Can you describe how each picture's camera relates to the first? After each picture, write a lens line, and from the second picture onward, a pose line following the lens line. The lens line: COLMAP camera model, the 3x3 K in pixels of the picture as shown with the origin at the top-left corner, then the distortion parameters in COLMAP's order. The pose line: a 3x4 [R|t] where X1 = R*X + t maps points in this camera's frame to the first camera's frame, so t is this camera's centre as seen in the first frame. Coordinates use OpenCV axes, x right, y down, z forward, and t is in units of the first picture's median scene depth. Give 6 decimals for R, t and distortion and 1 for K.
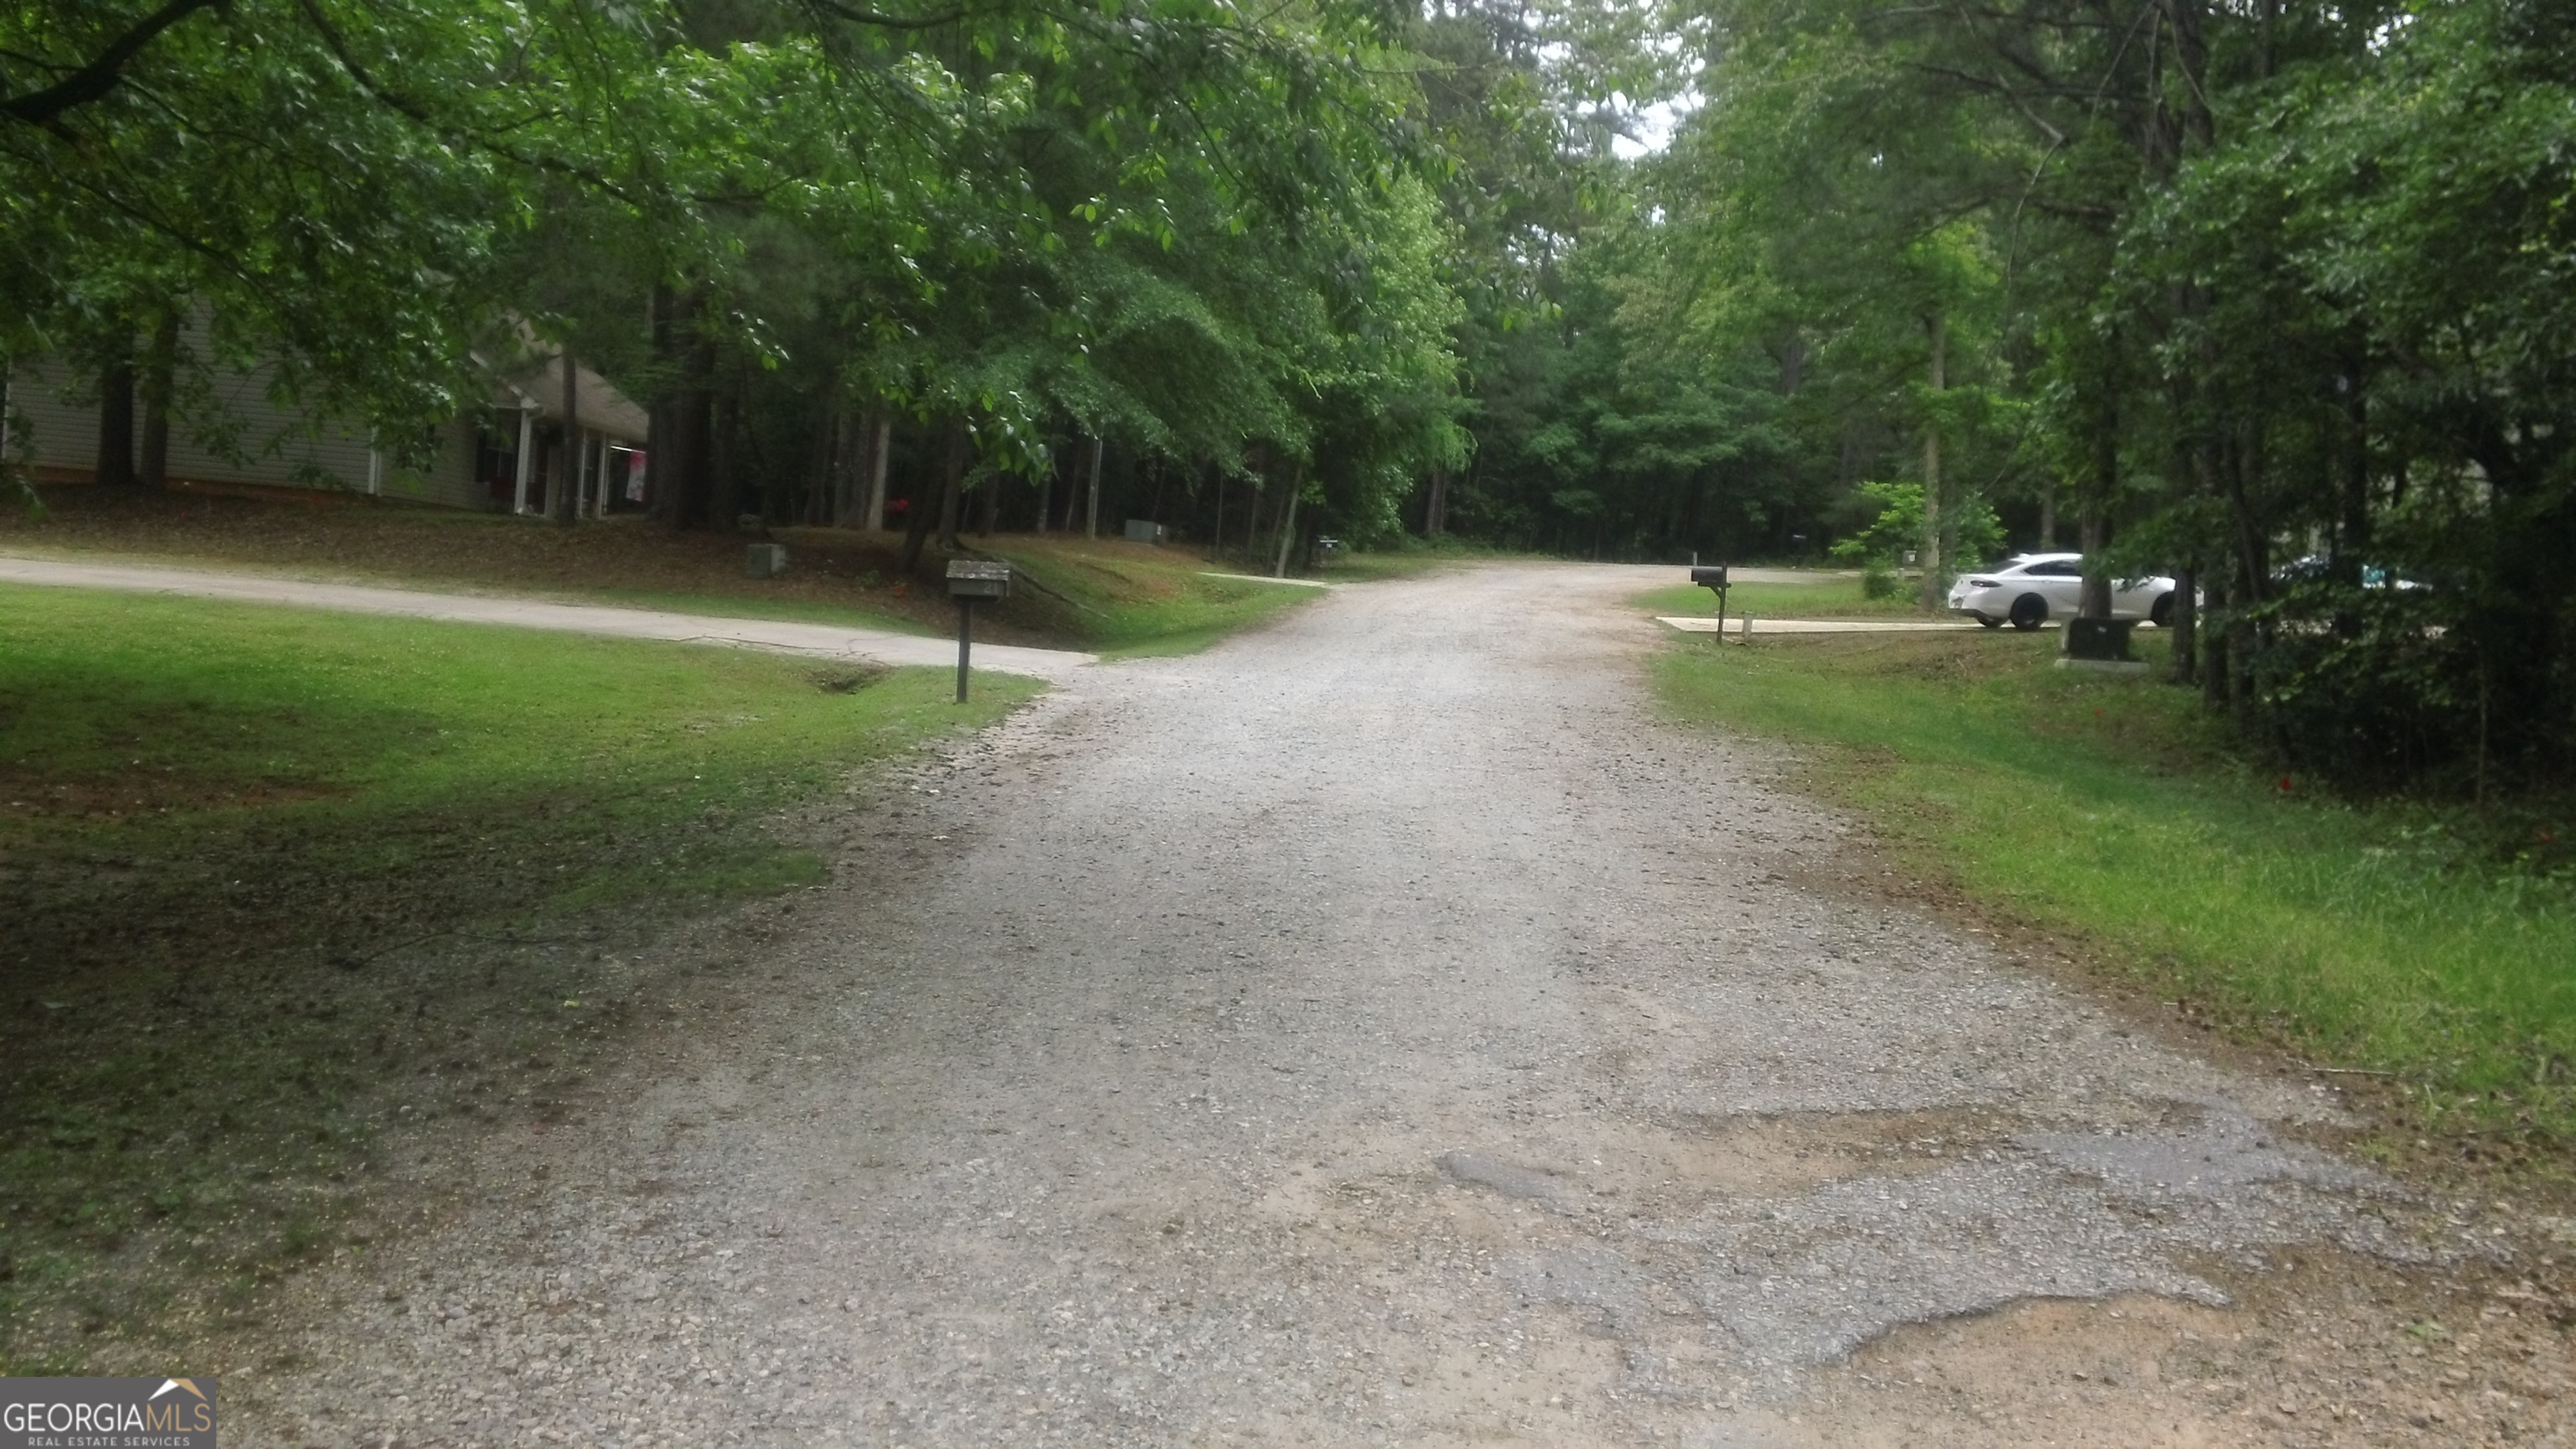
lens RADIAL K [[2685.7, 0, 1279.5], [0, 2685.7, 720.6], [0, 0, 1]] dist [0.054288, 0.000000]
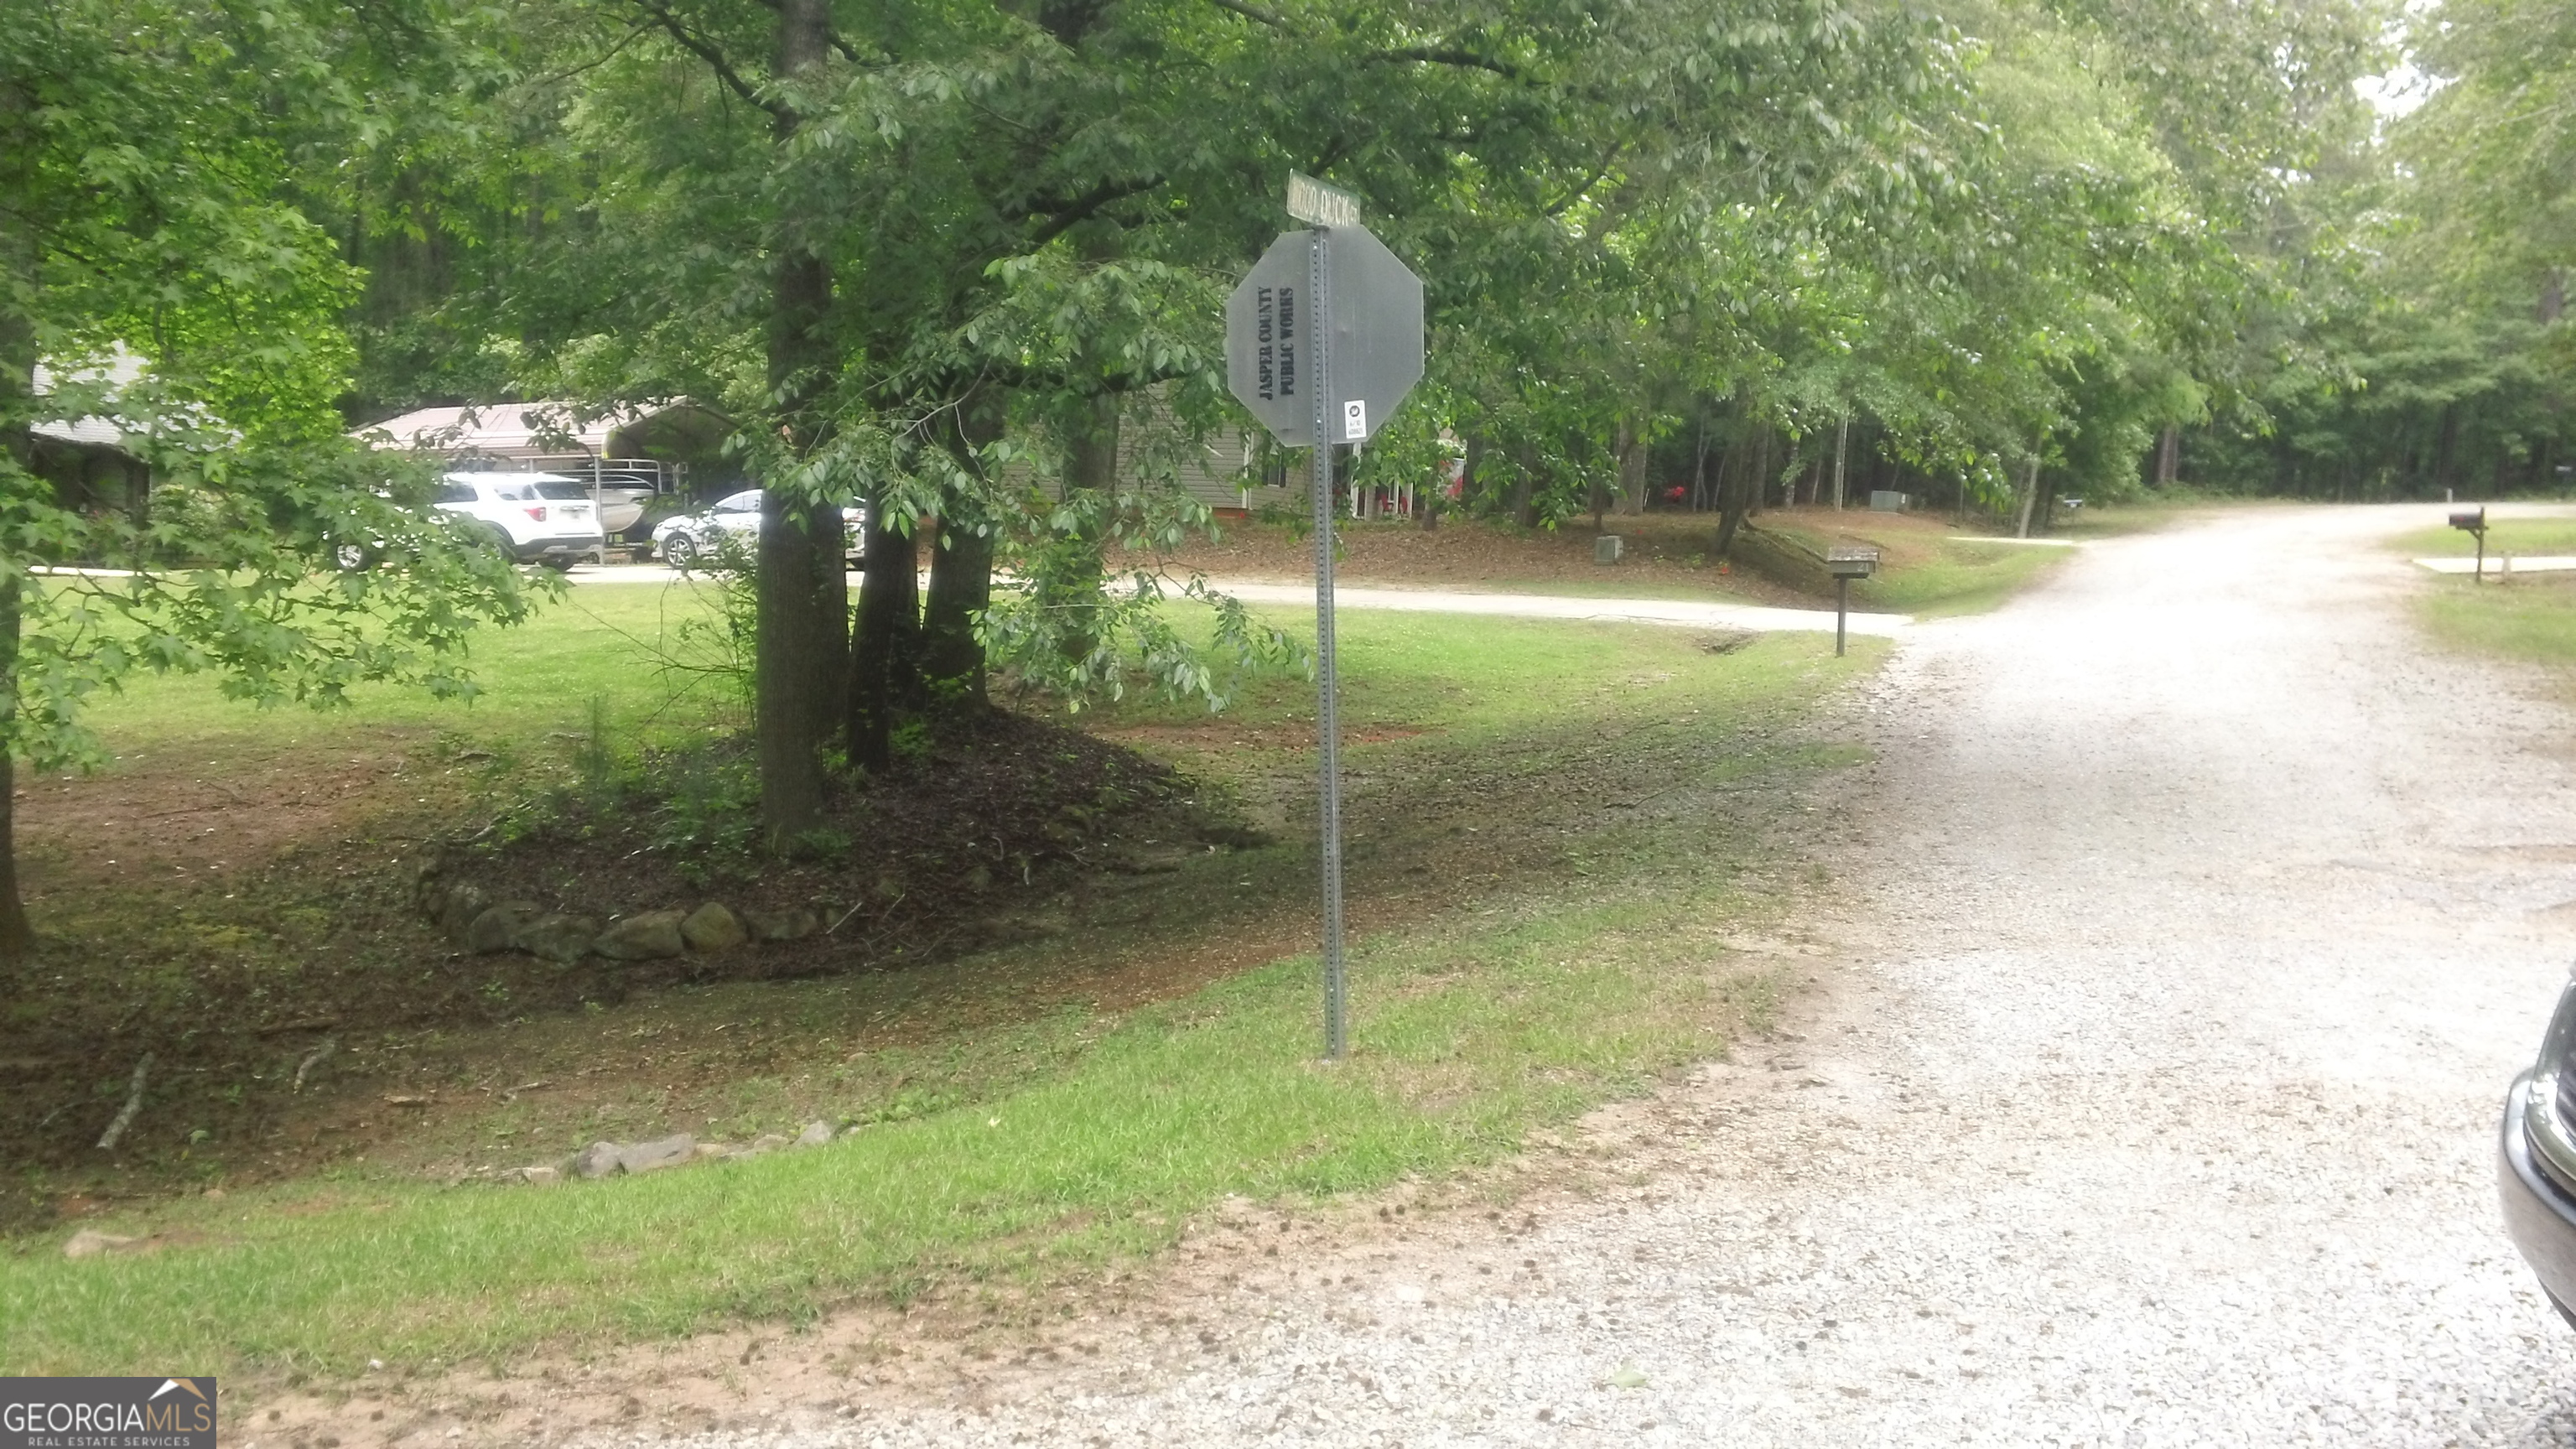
lens RADIAL K [[2685.7, 0, 1302.2], [0, 2685.7, 722.7], [0, 0, 1]] dist [0.054288, 0.000000]
pose [[0.968764, -0.031405, -0.245988, -0.019806], [0.034317, 0.999382, 0.007562, 0.002257], [0.245598, -0.015767, 0.969243, -0.122276]]
